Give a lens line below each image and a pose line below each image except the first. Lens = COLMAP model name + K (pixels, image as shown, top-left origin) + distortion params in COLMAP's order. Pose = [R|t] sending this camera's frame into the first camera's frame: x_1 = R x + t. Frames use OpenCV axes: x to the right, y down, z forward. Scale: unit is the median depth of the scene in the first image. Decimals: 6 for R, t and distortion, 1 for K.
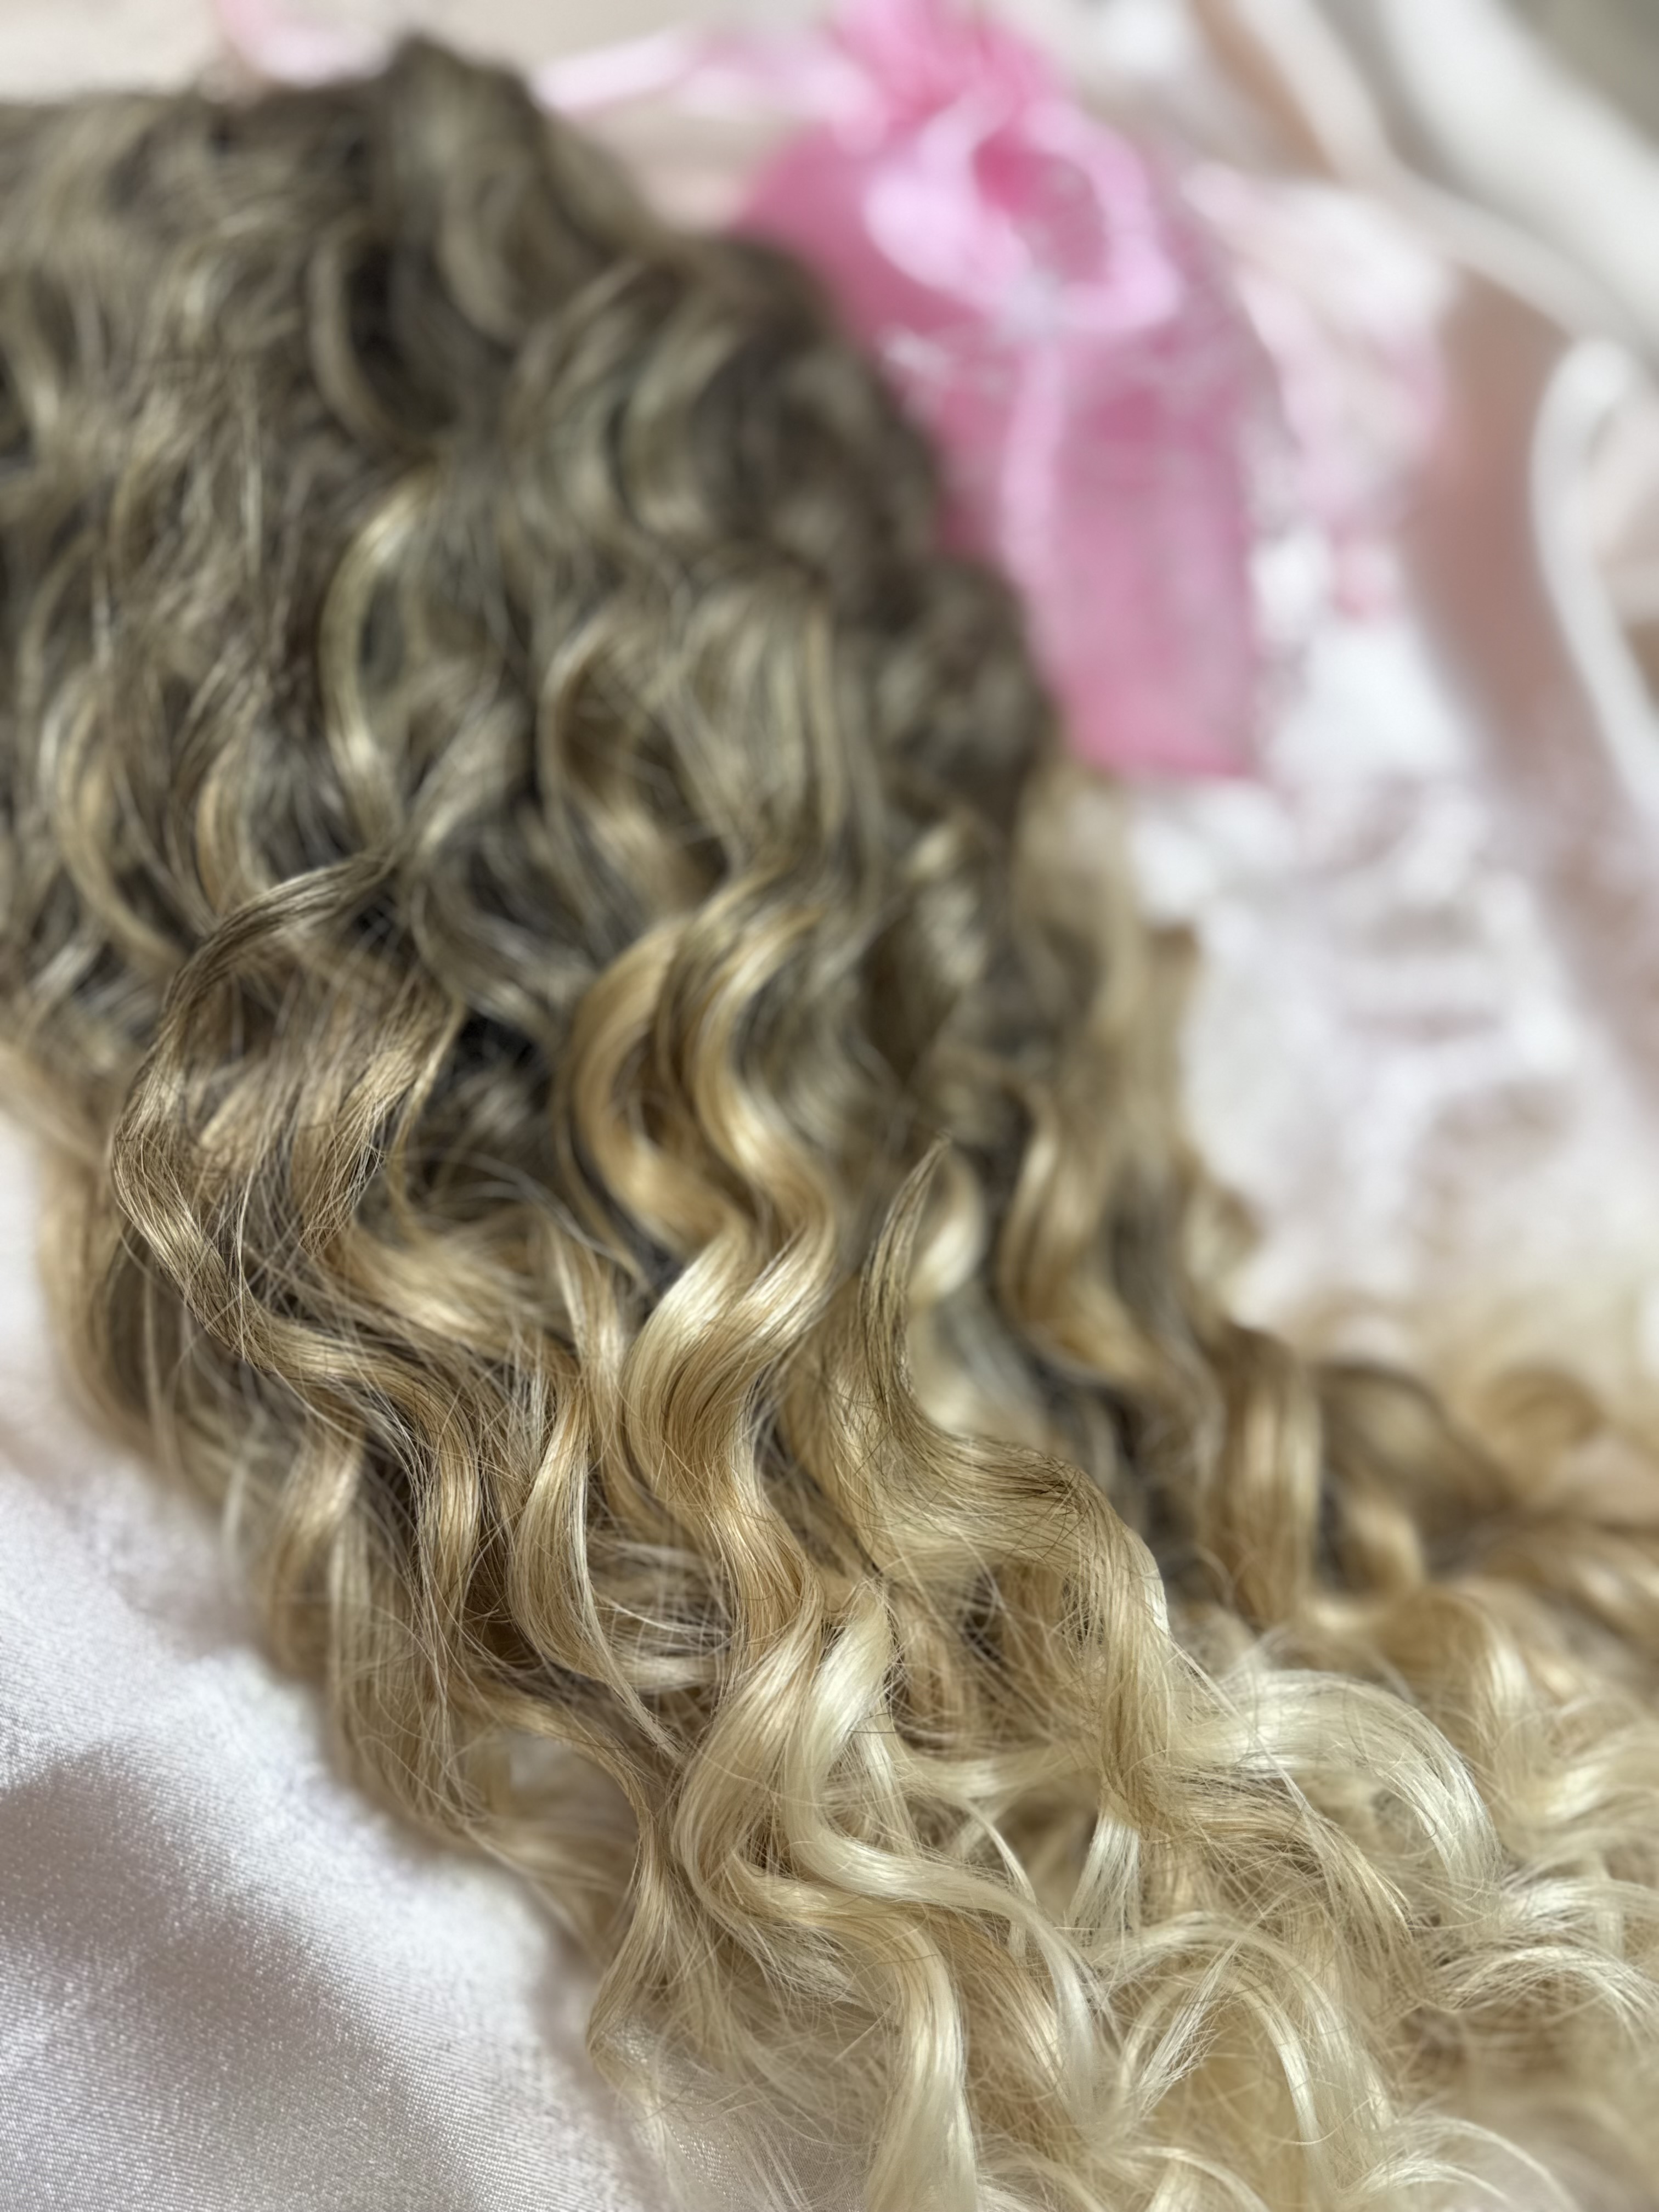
lens RADIAL K [[1565.0, 0, 829.5], [0, 1565.0, 1106.0], [0, 0, 1]] dist [-0.000213, 0.001687]
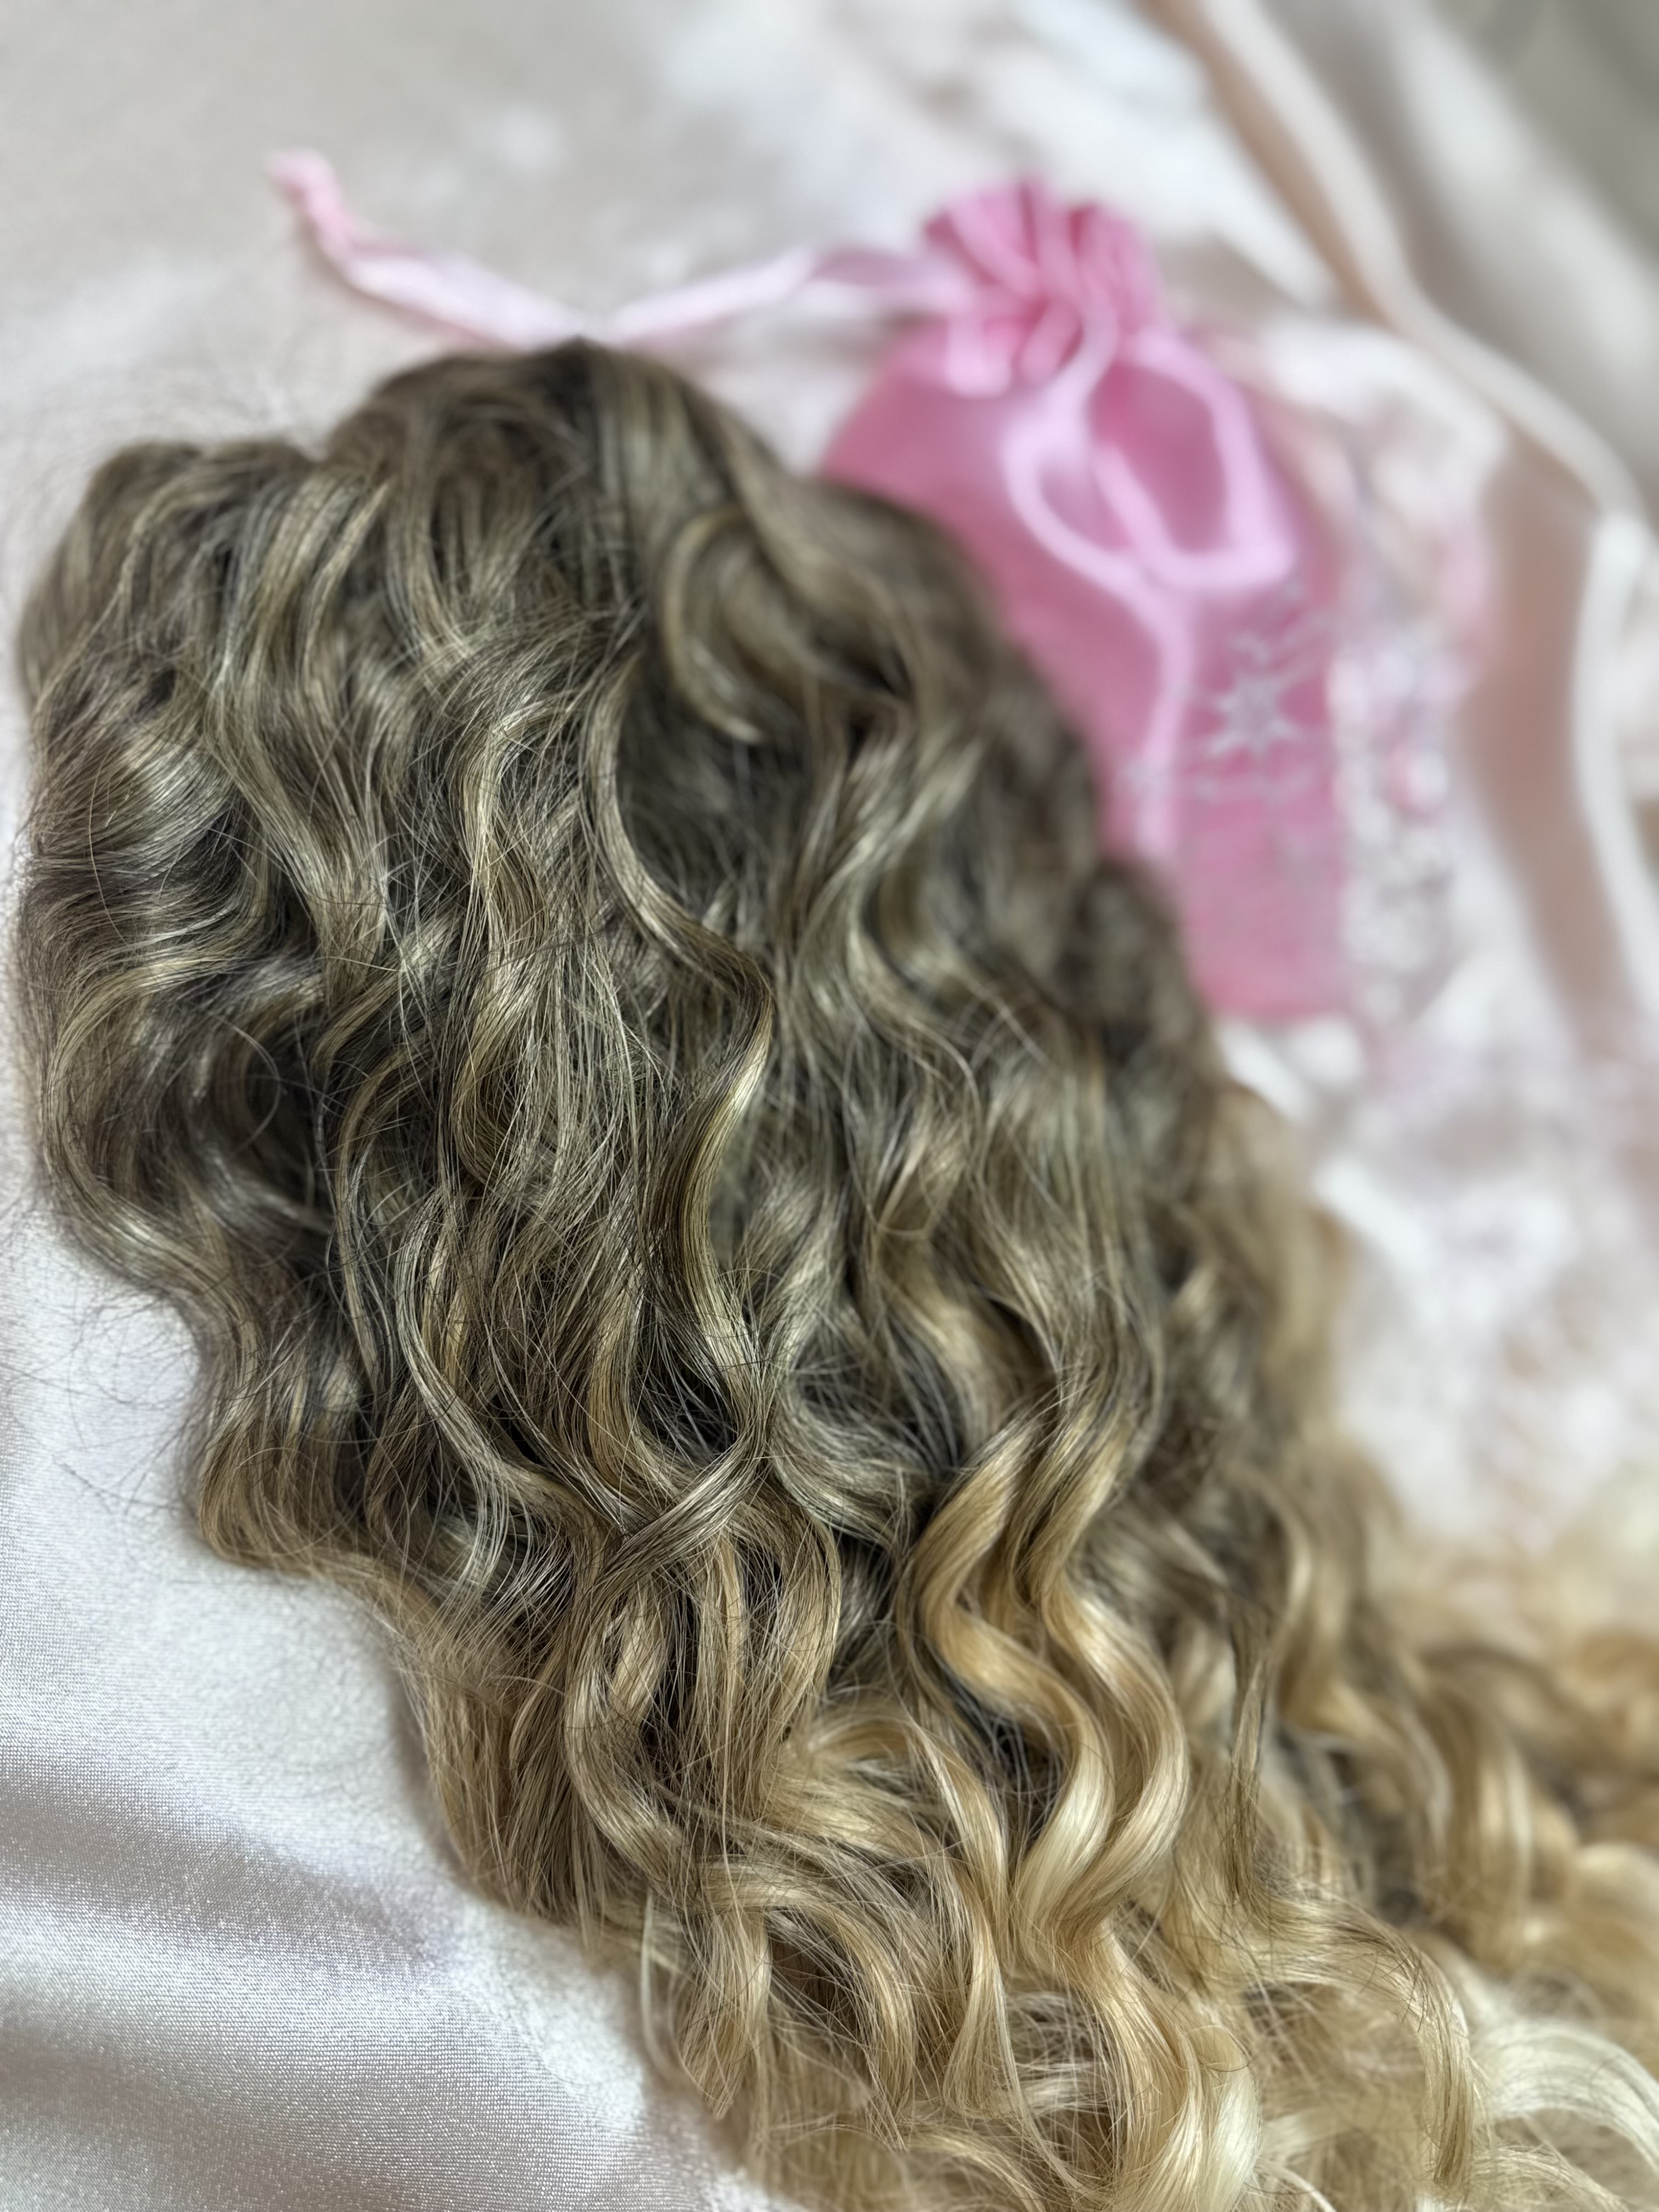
lens RADIAL K [[1594.2, 0, 829.5], [0, 1594.2, 1106.0], [0, 0, 1]] dist [0.005344, 0.003329]
pose [[0.990356, -0.043974, 0.131380, -0.317076], [0.021838, 0.985984, 0.165403, -0.474629], [-0.136812, -0.160939, 0.977436, -0.055872]]
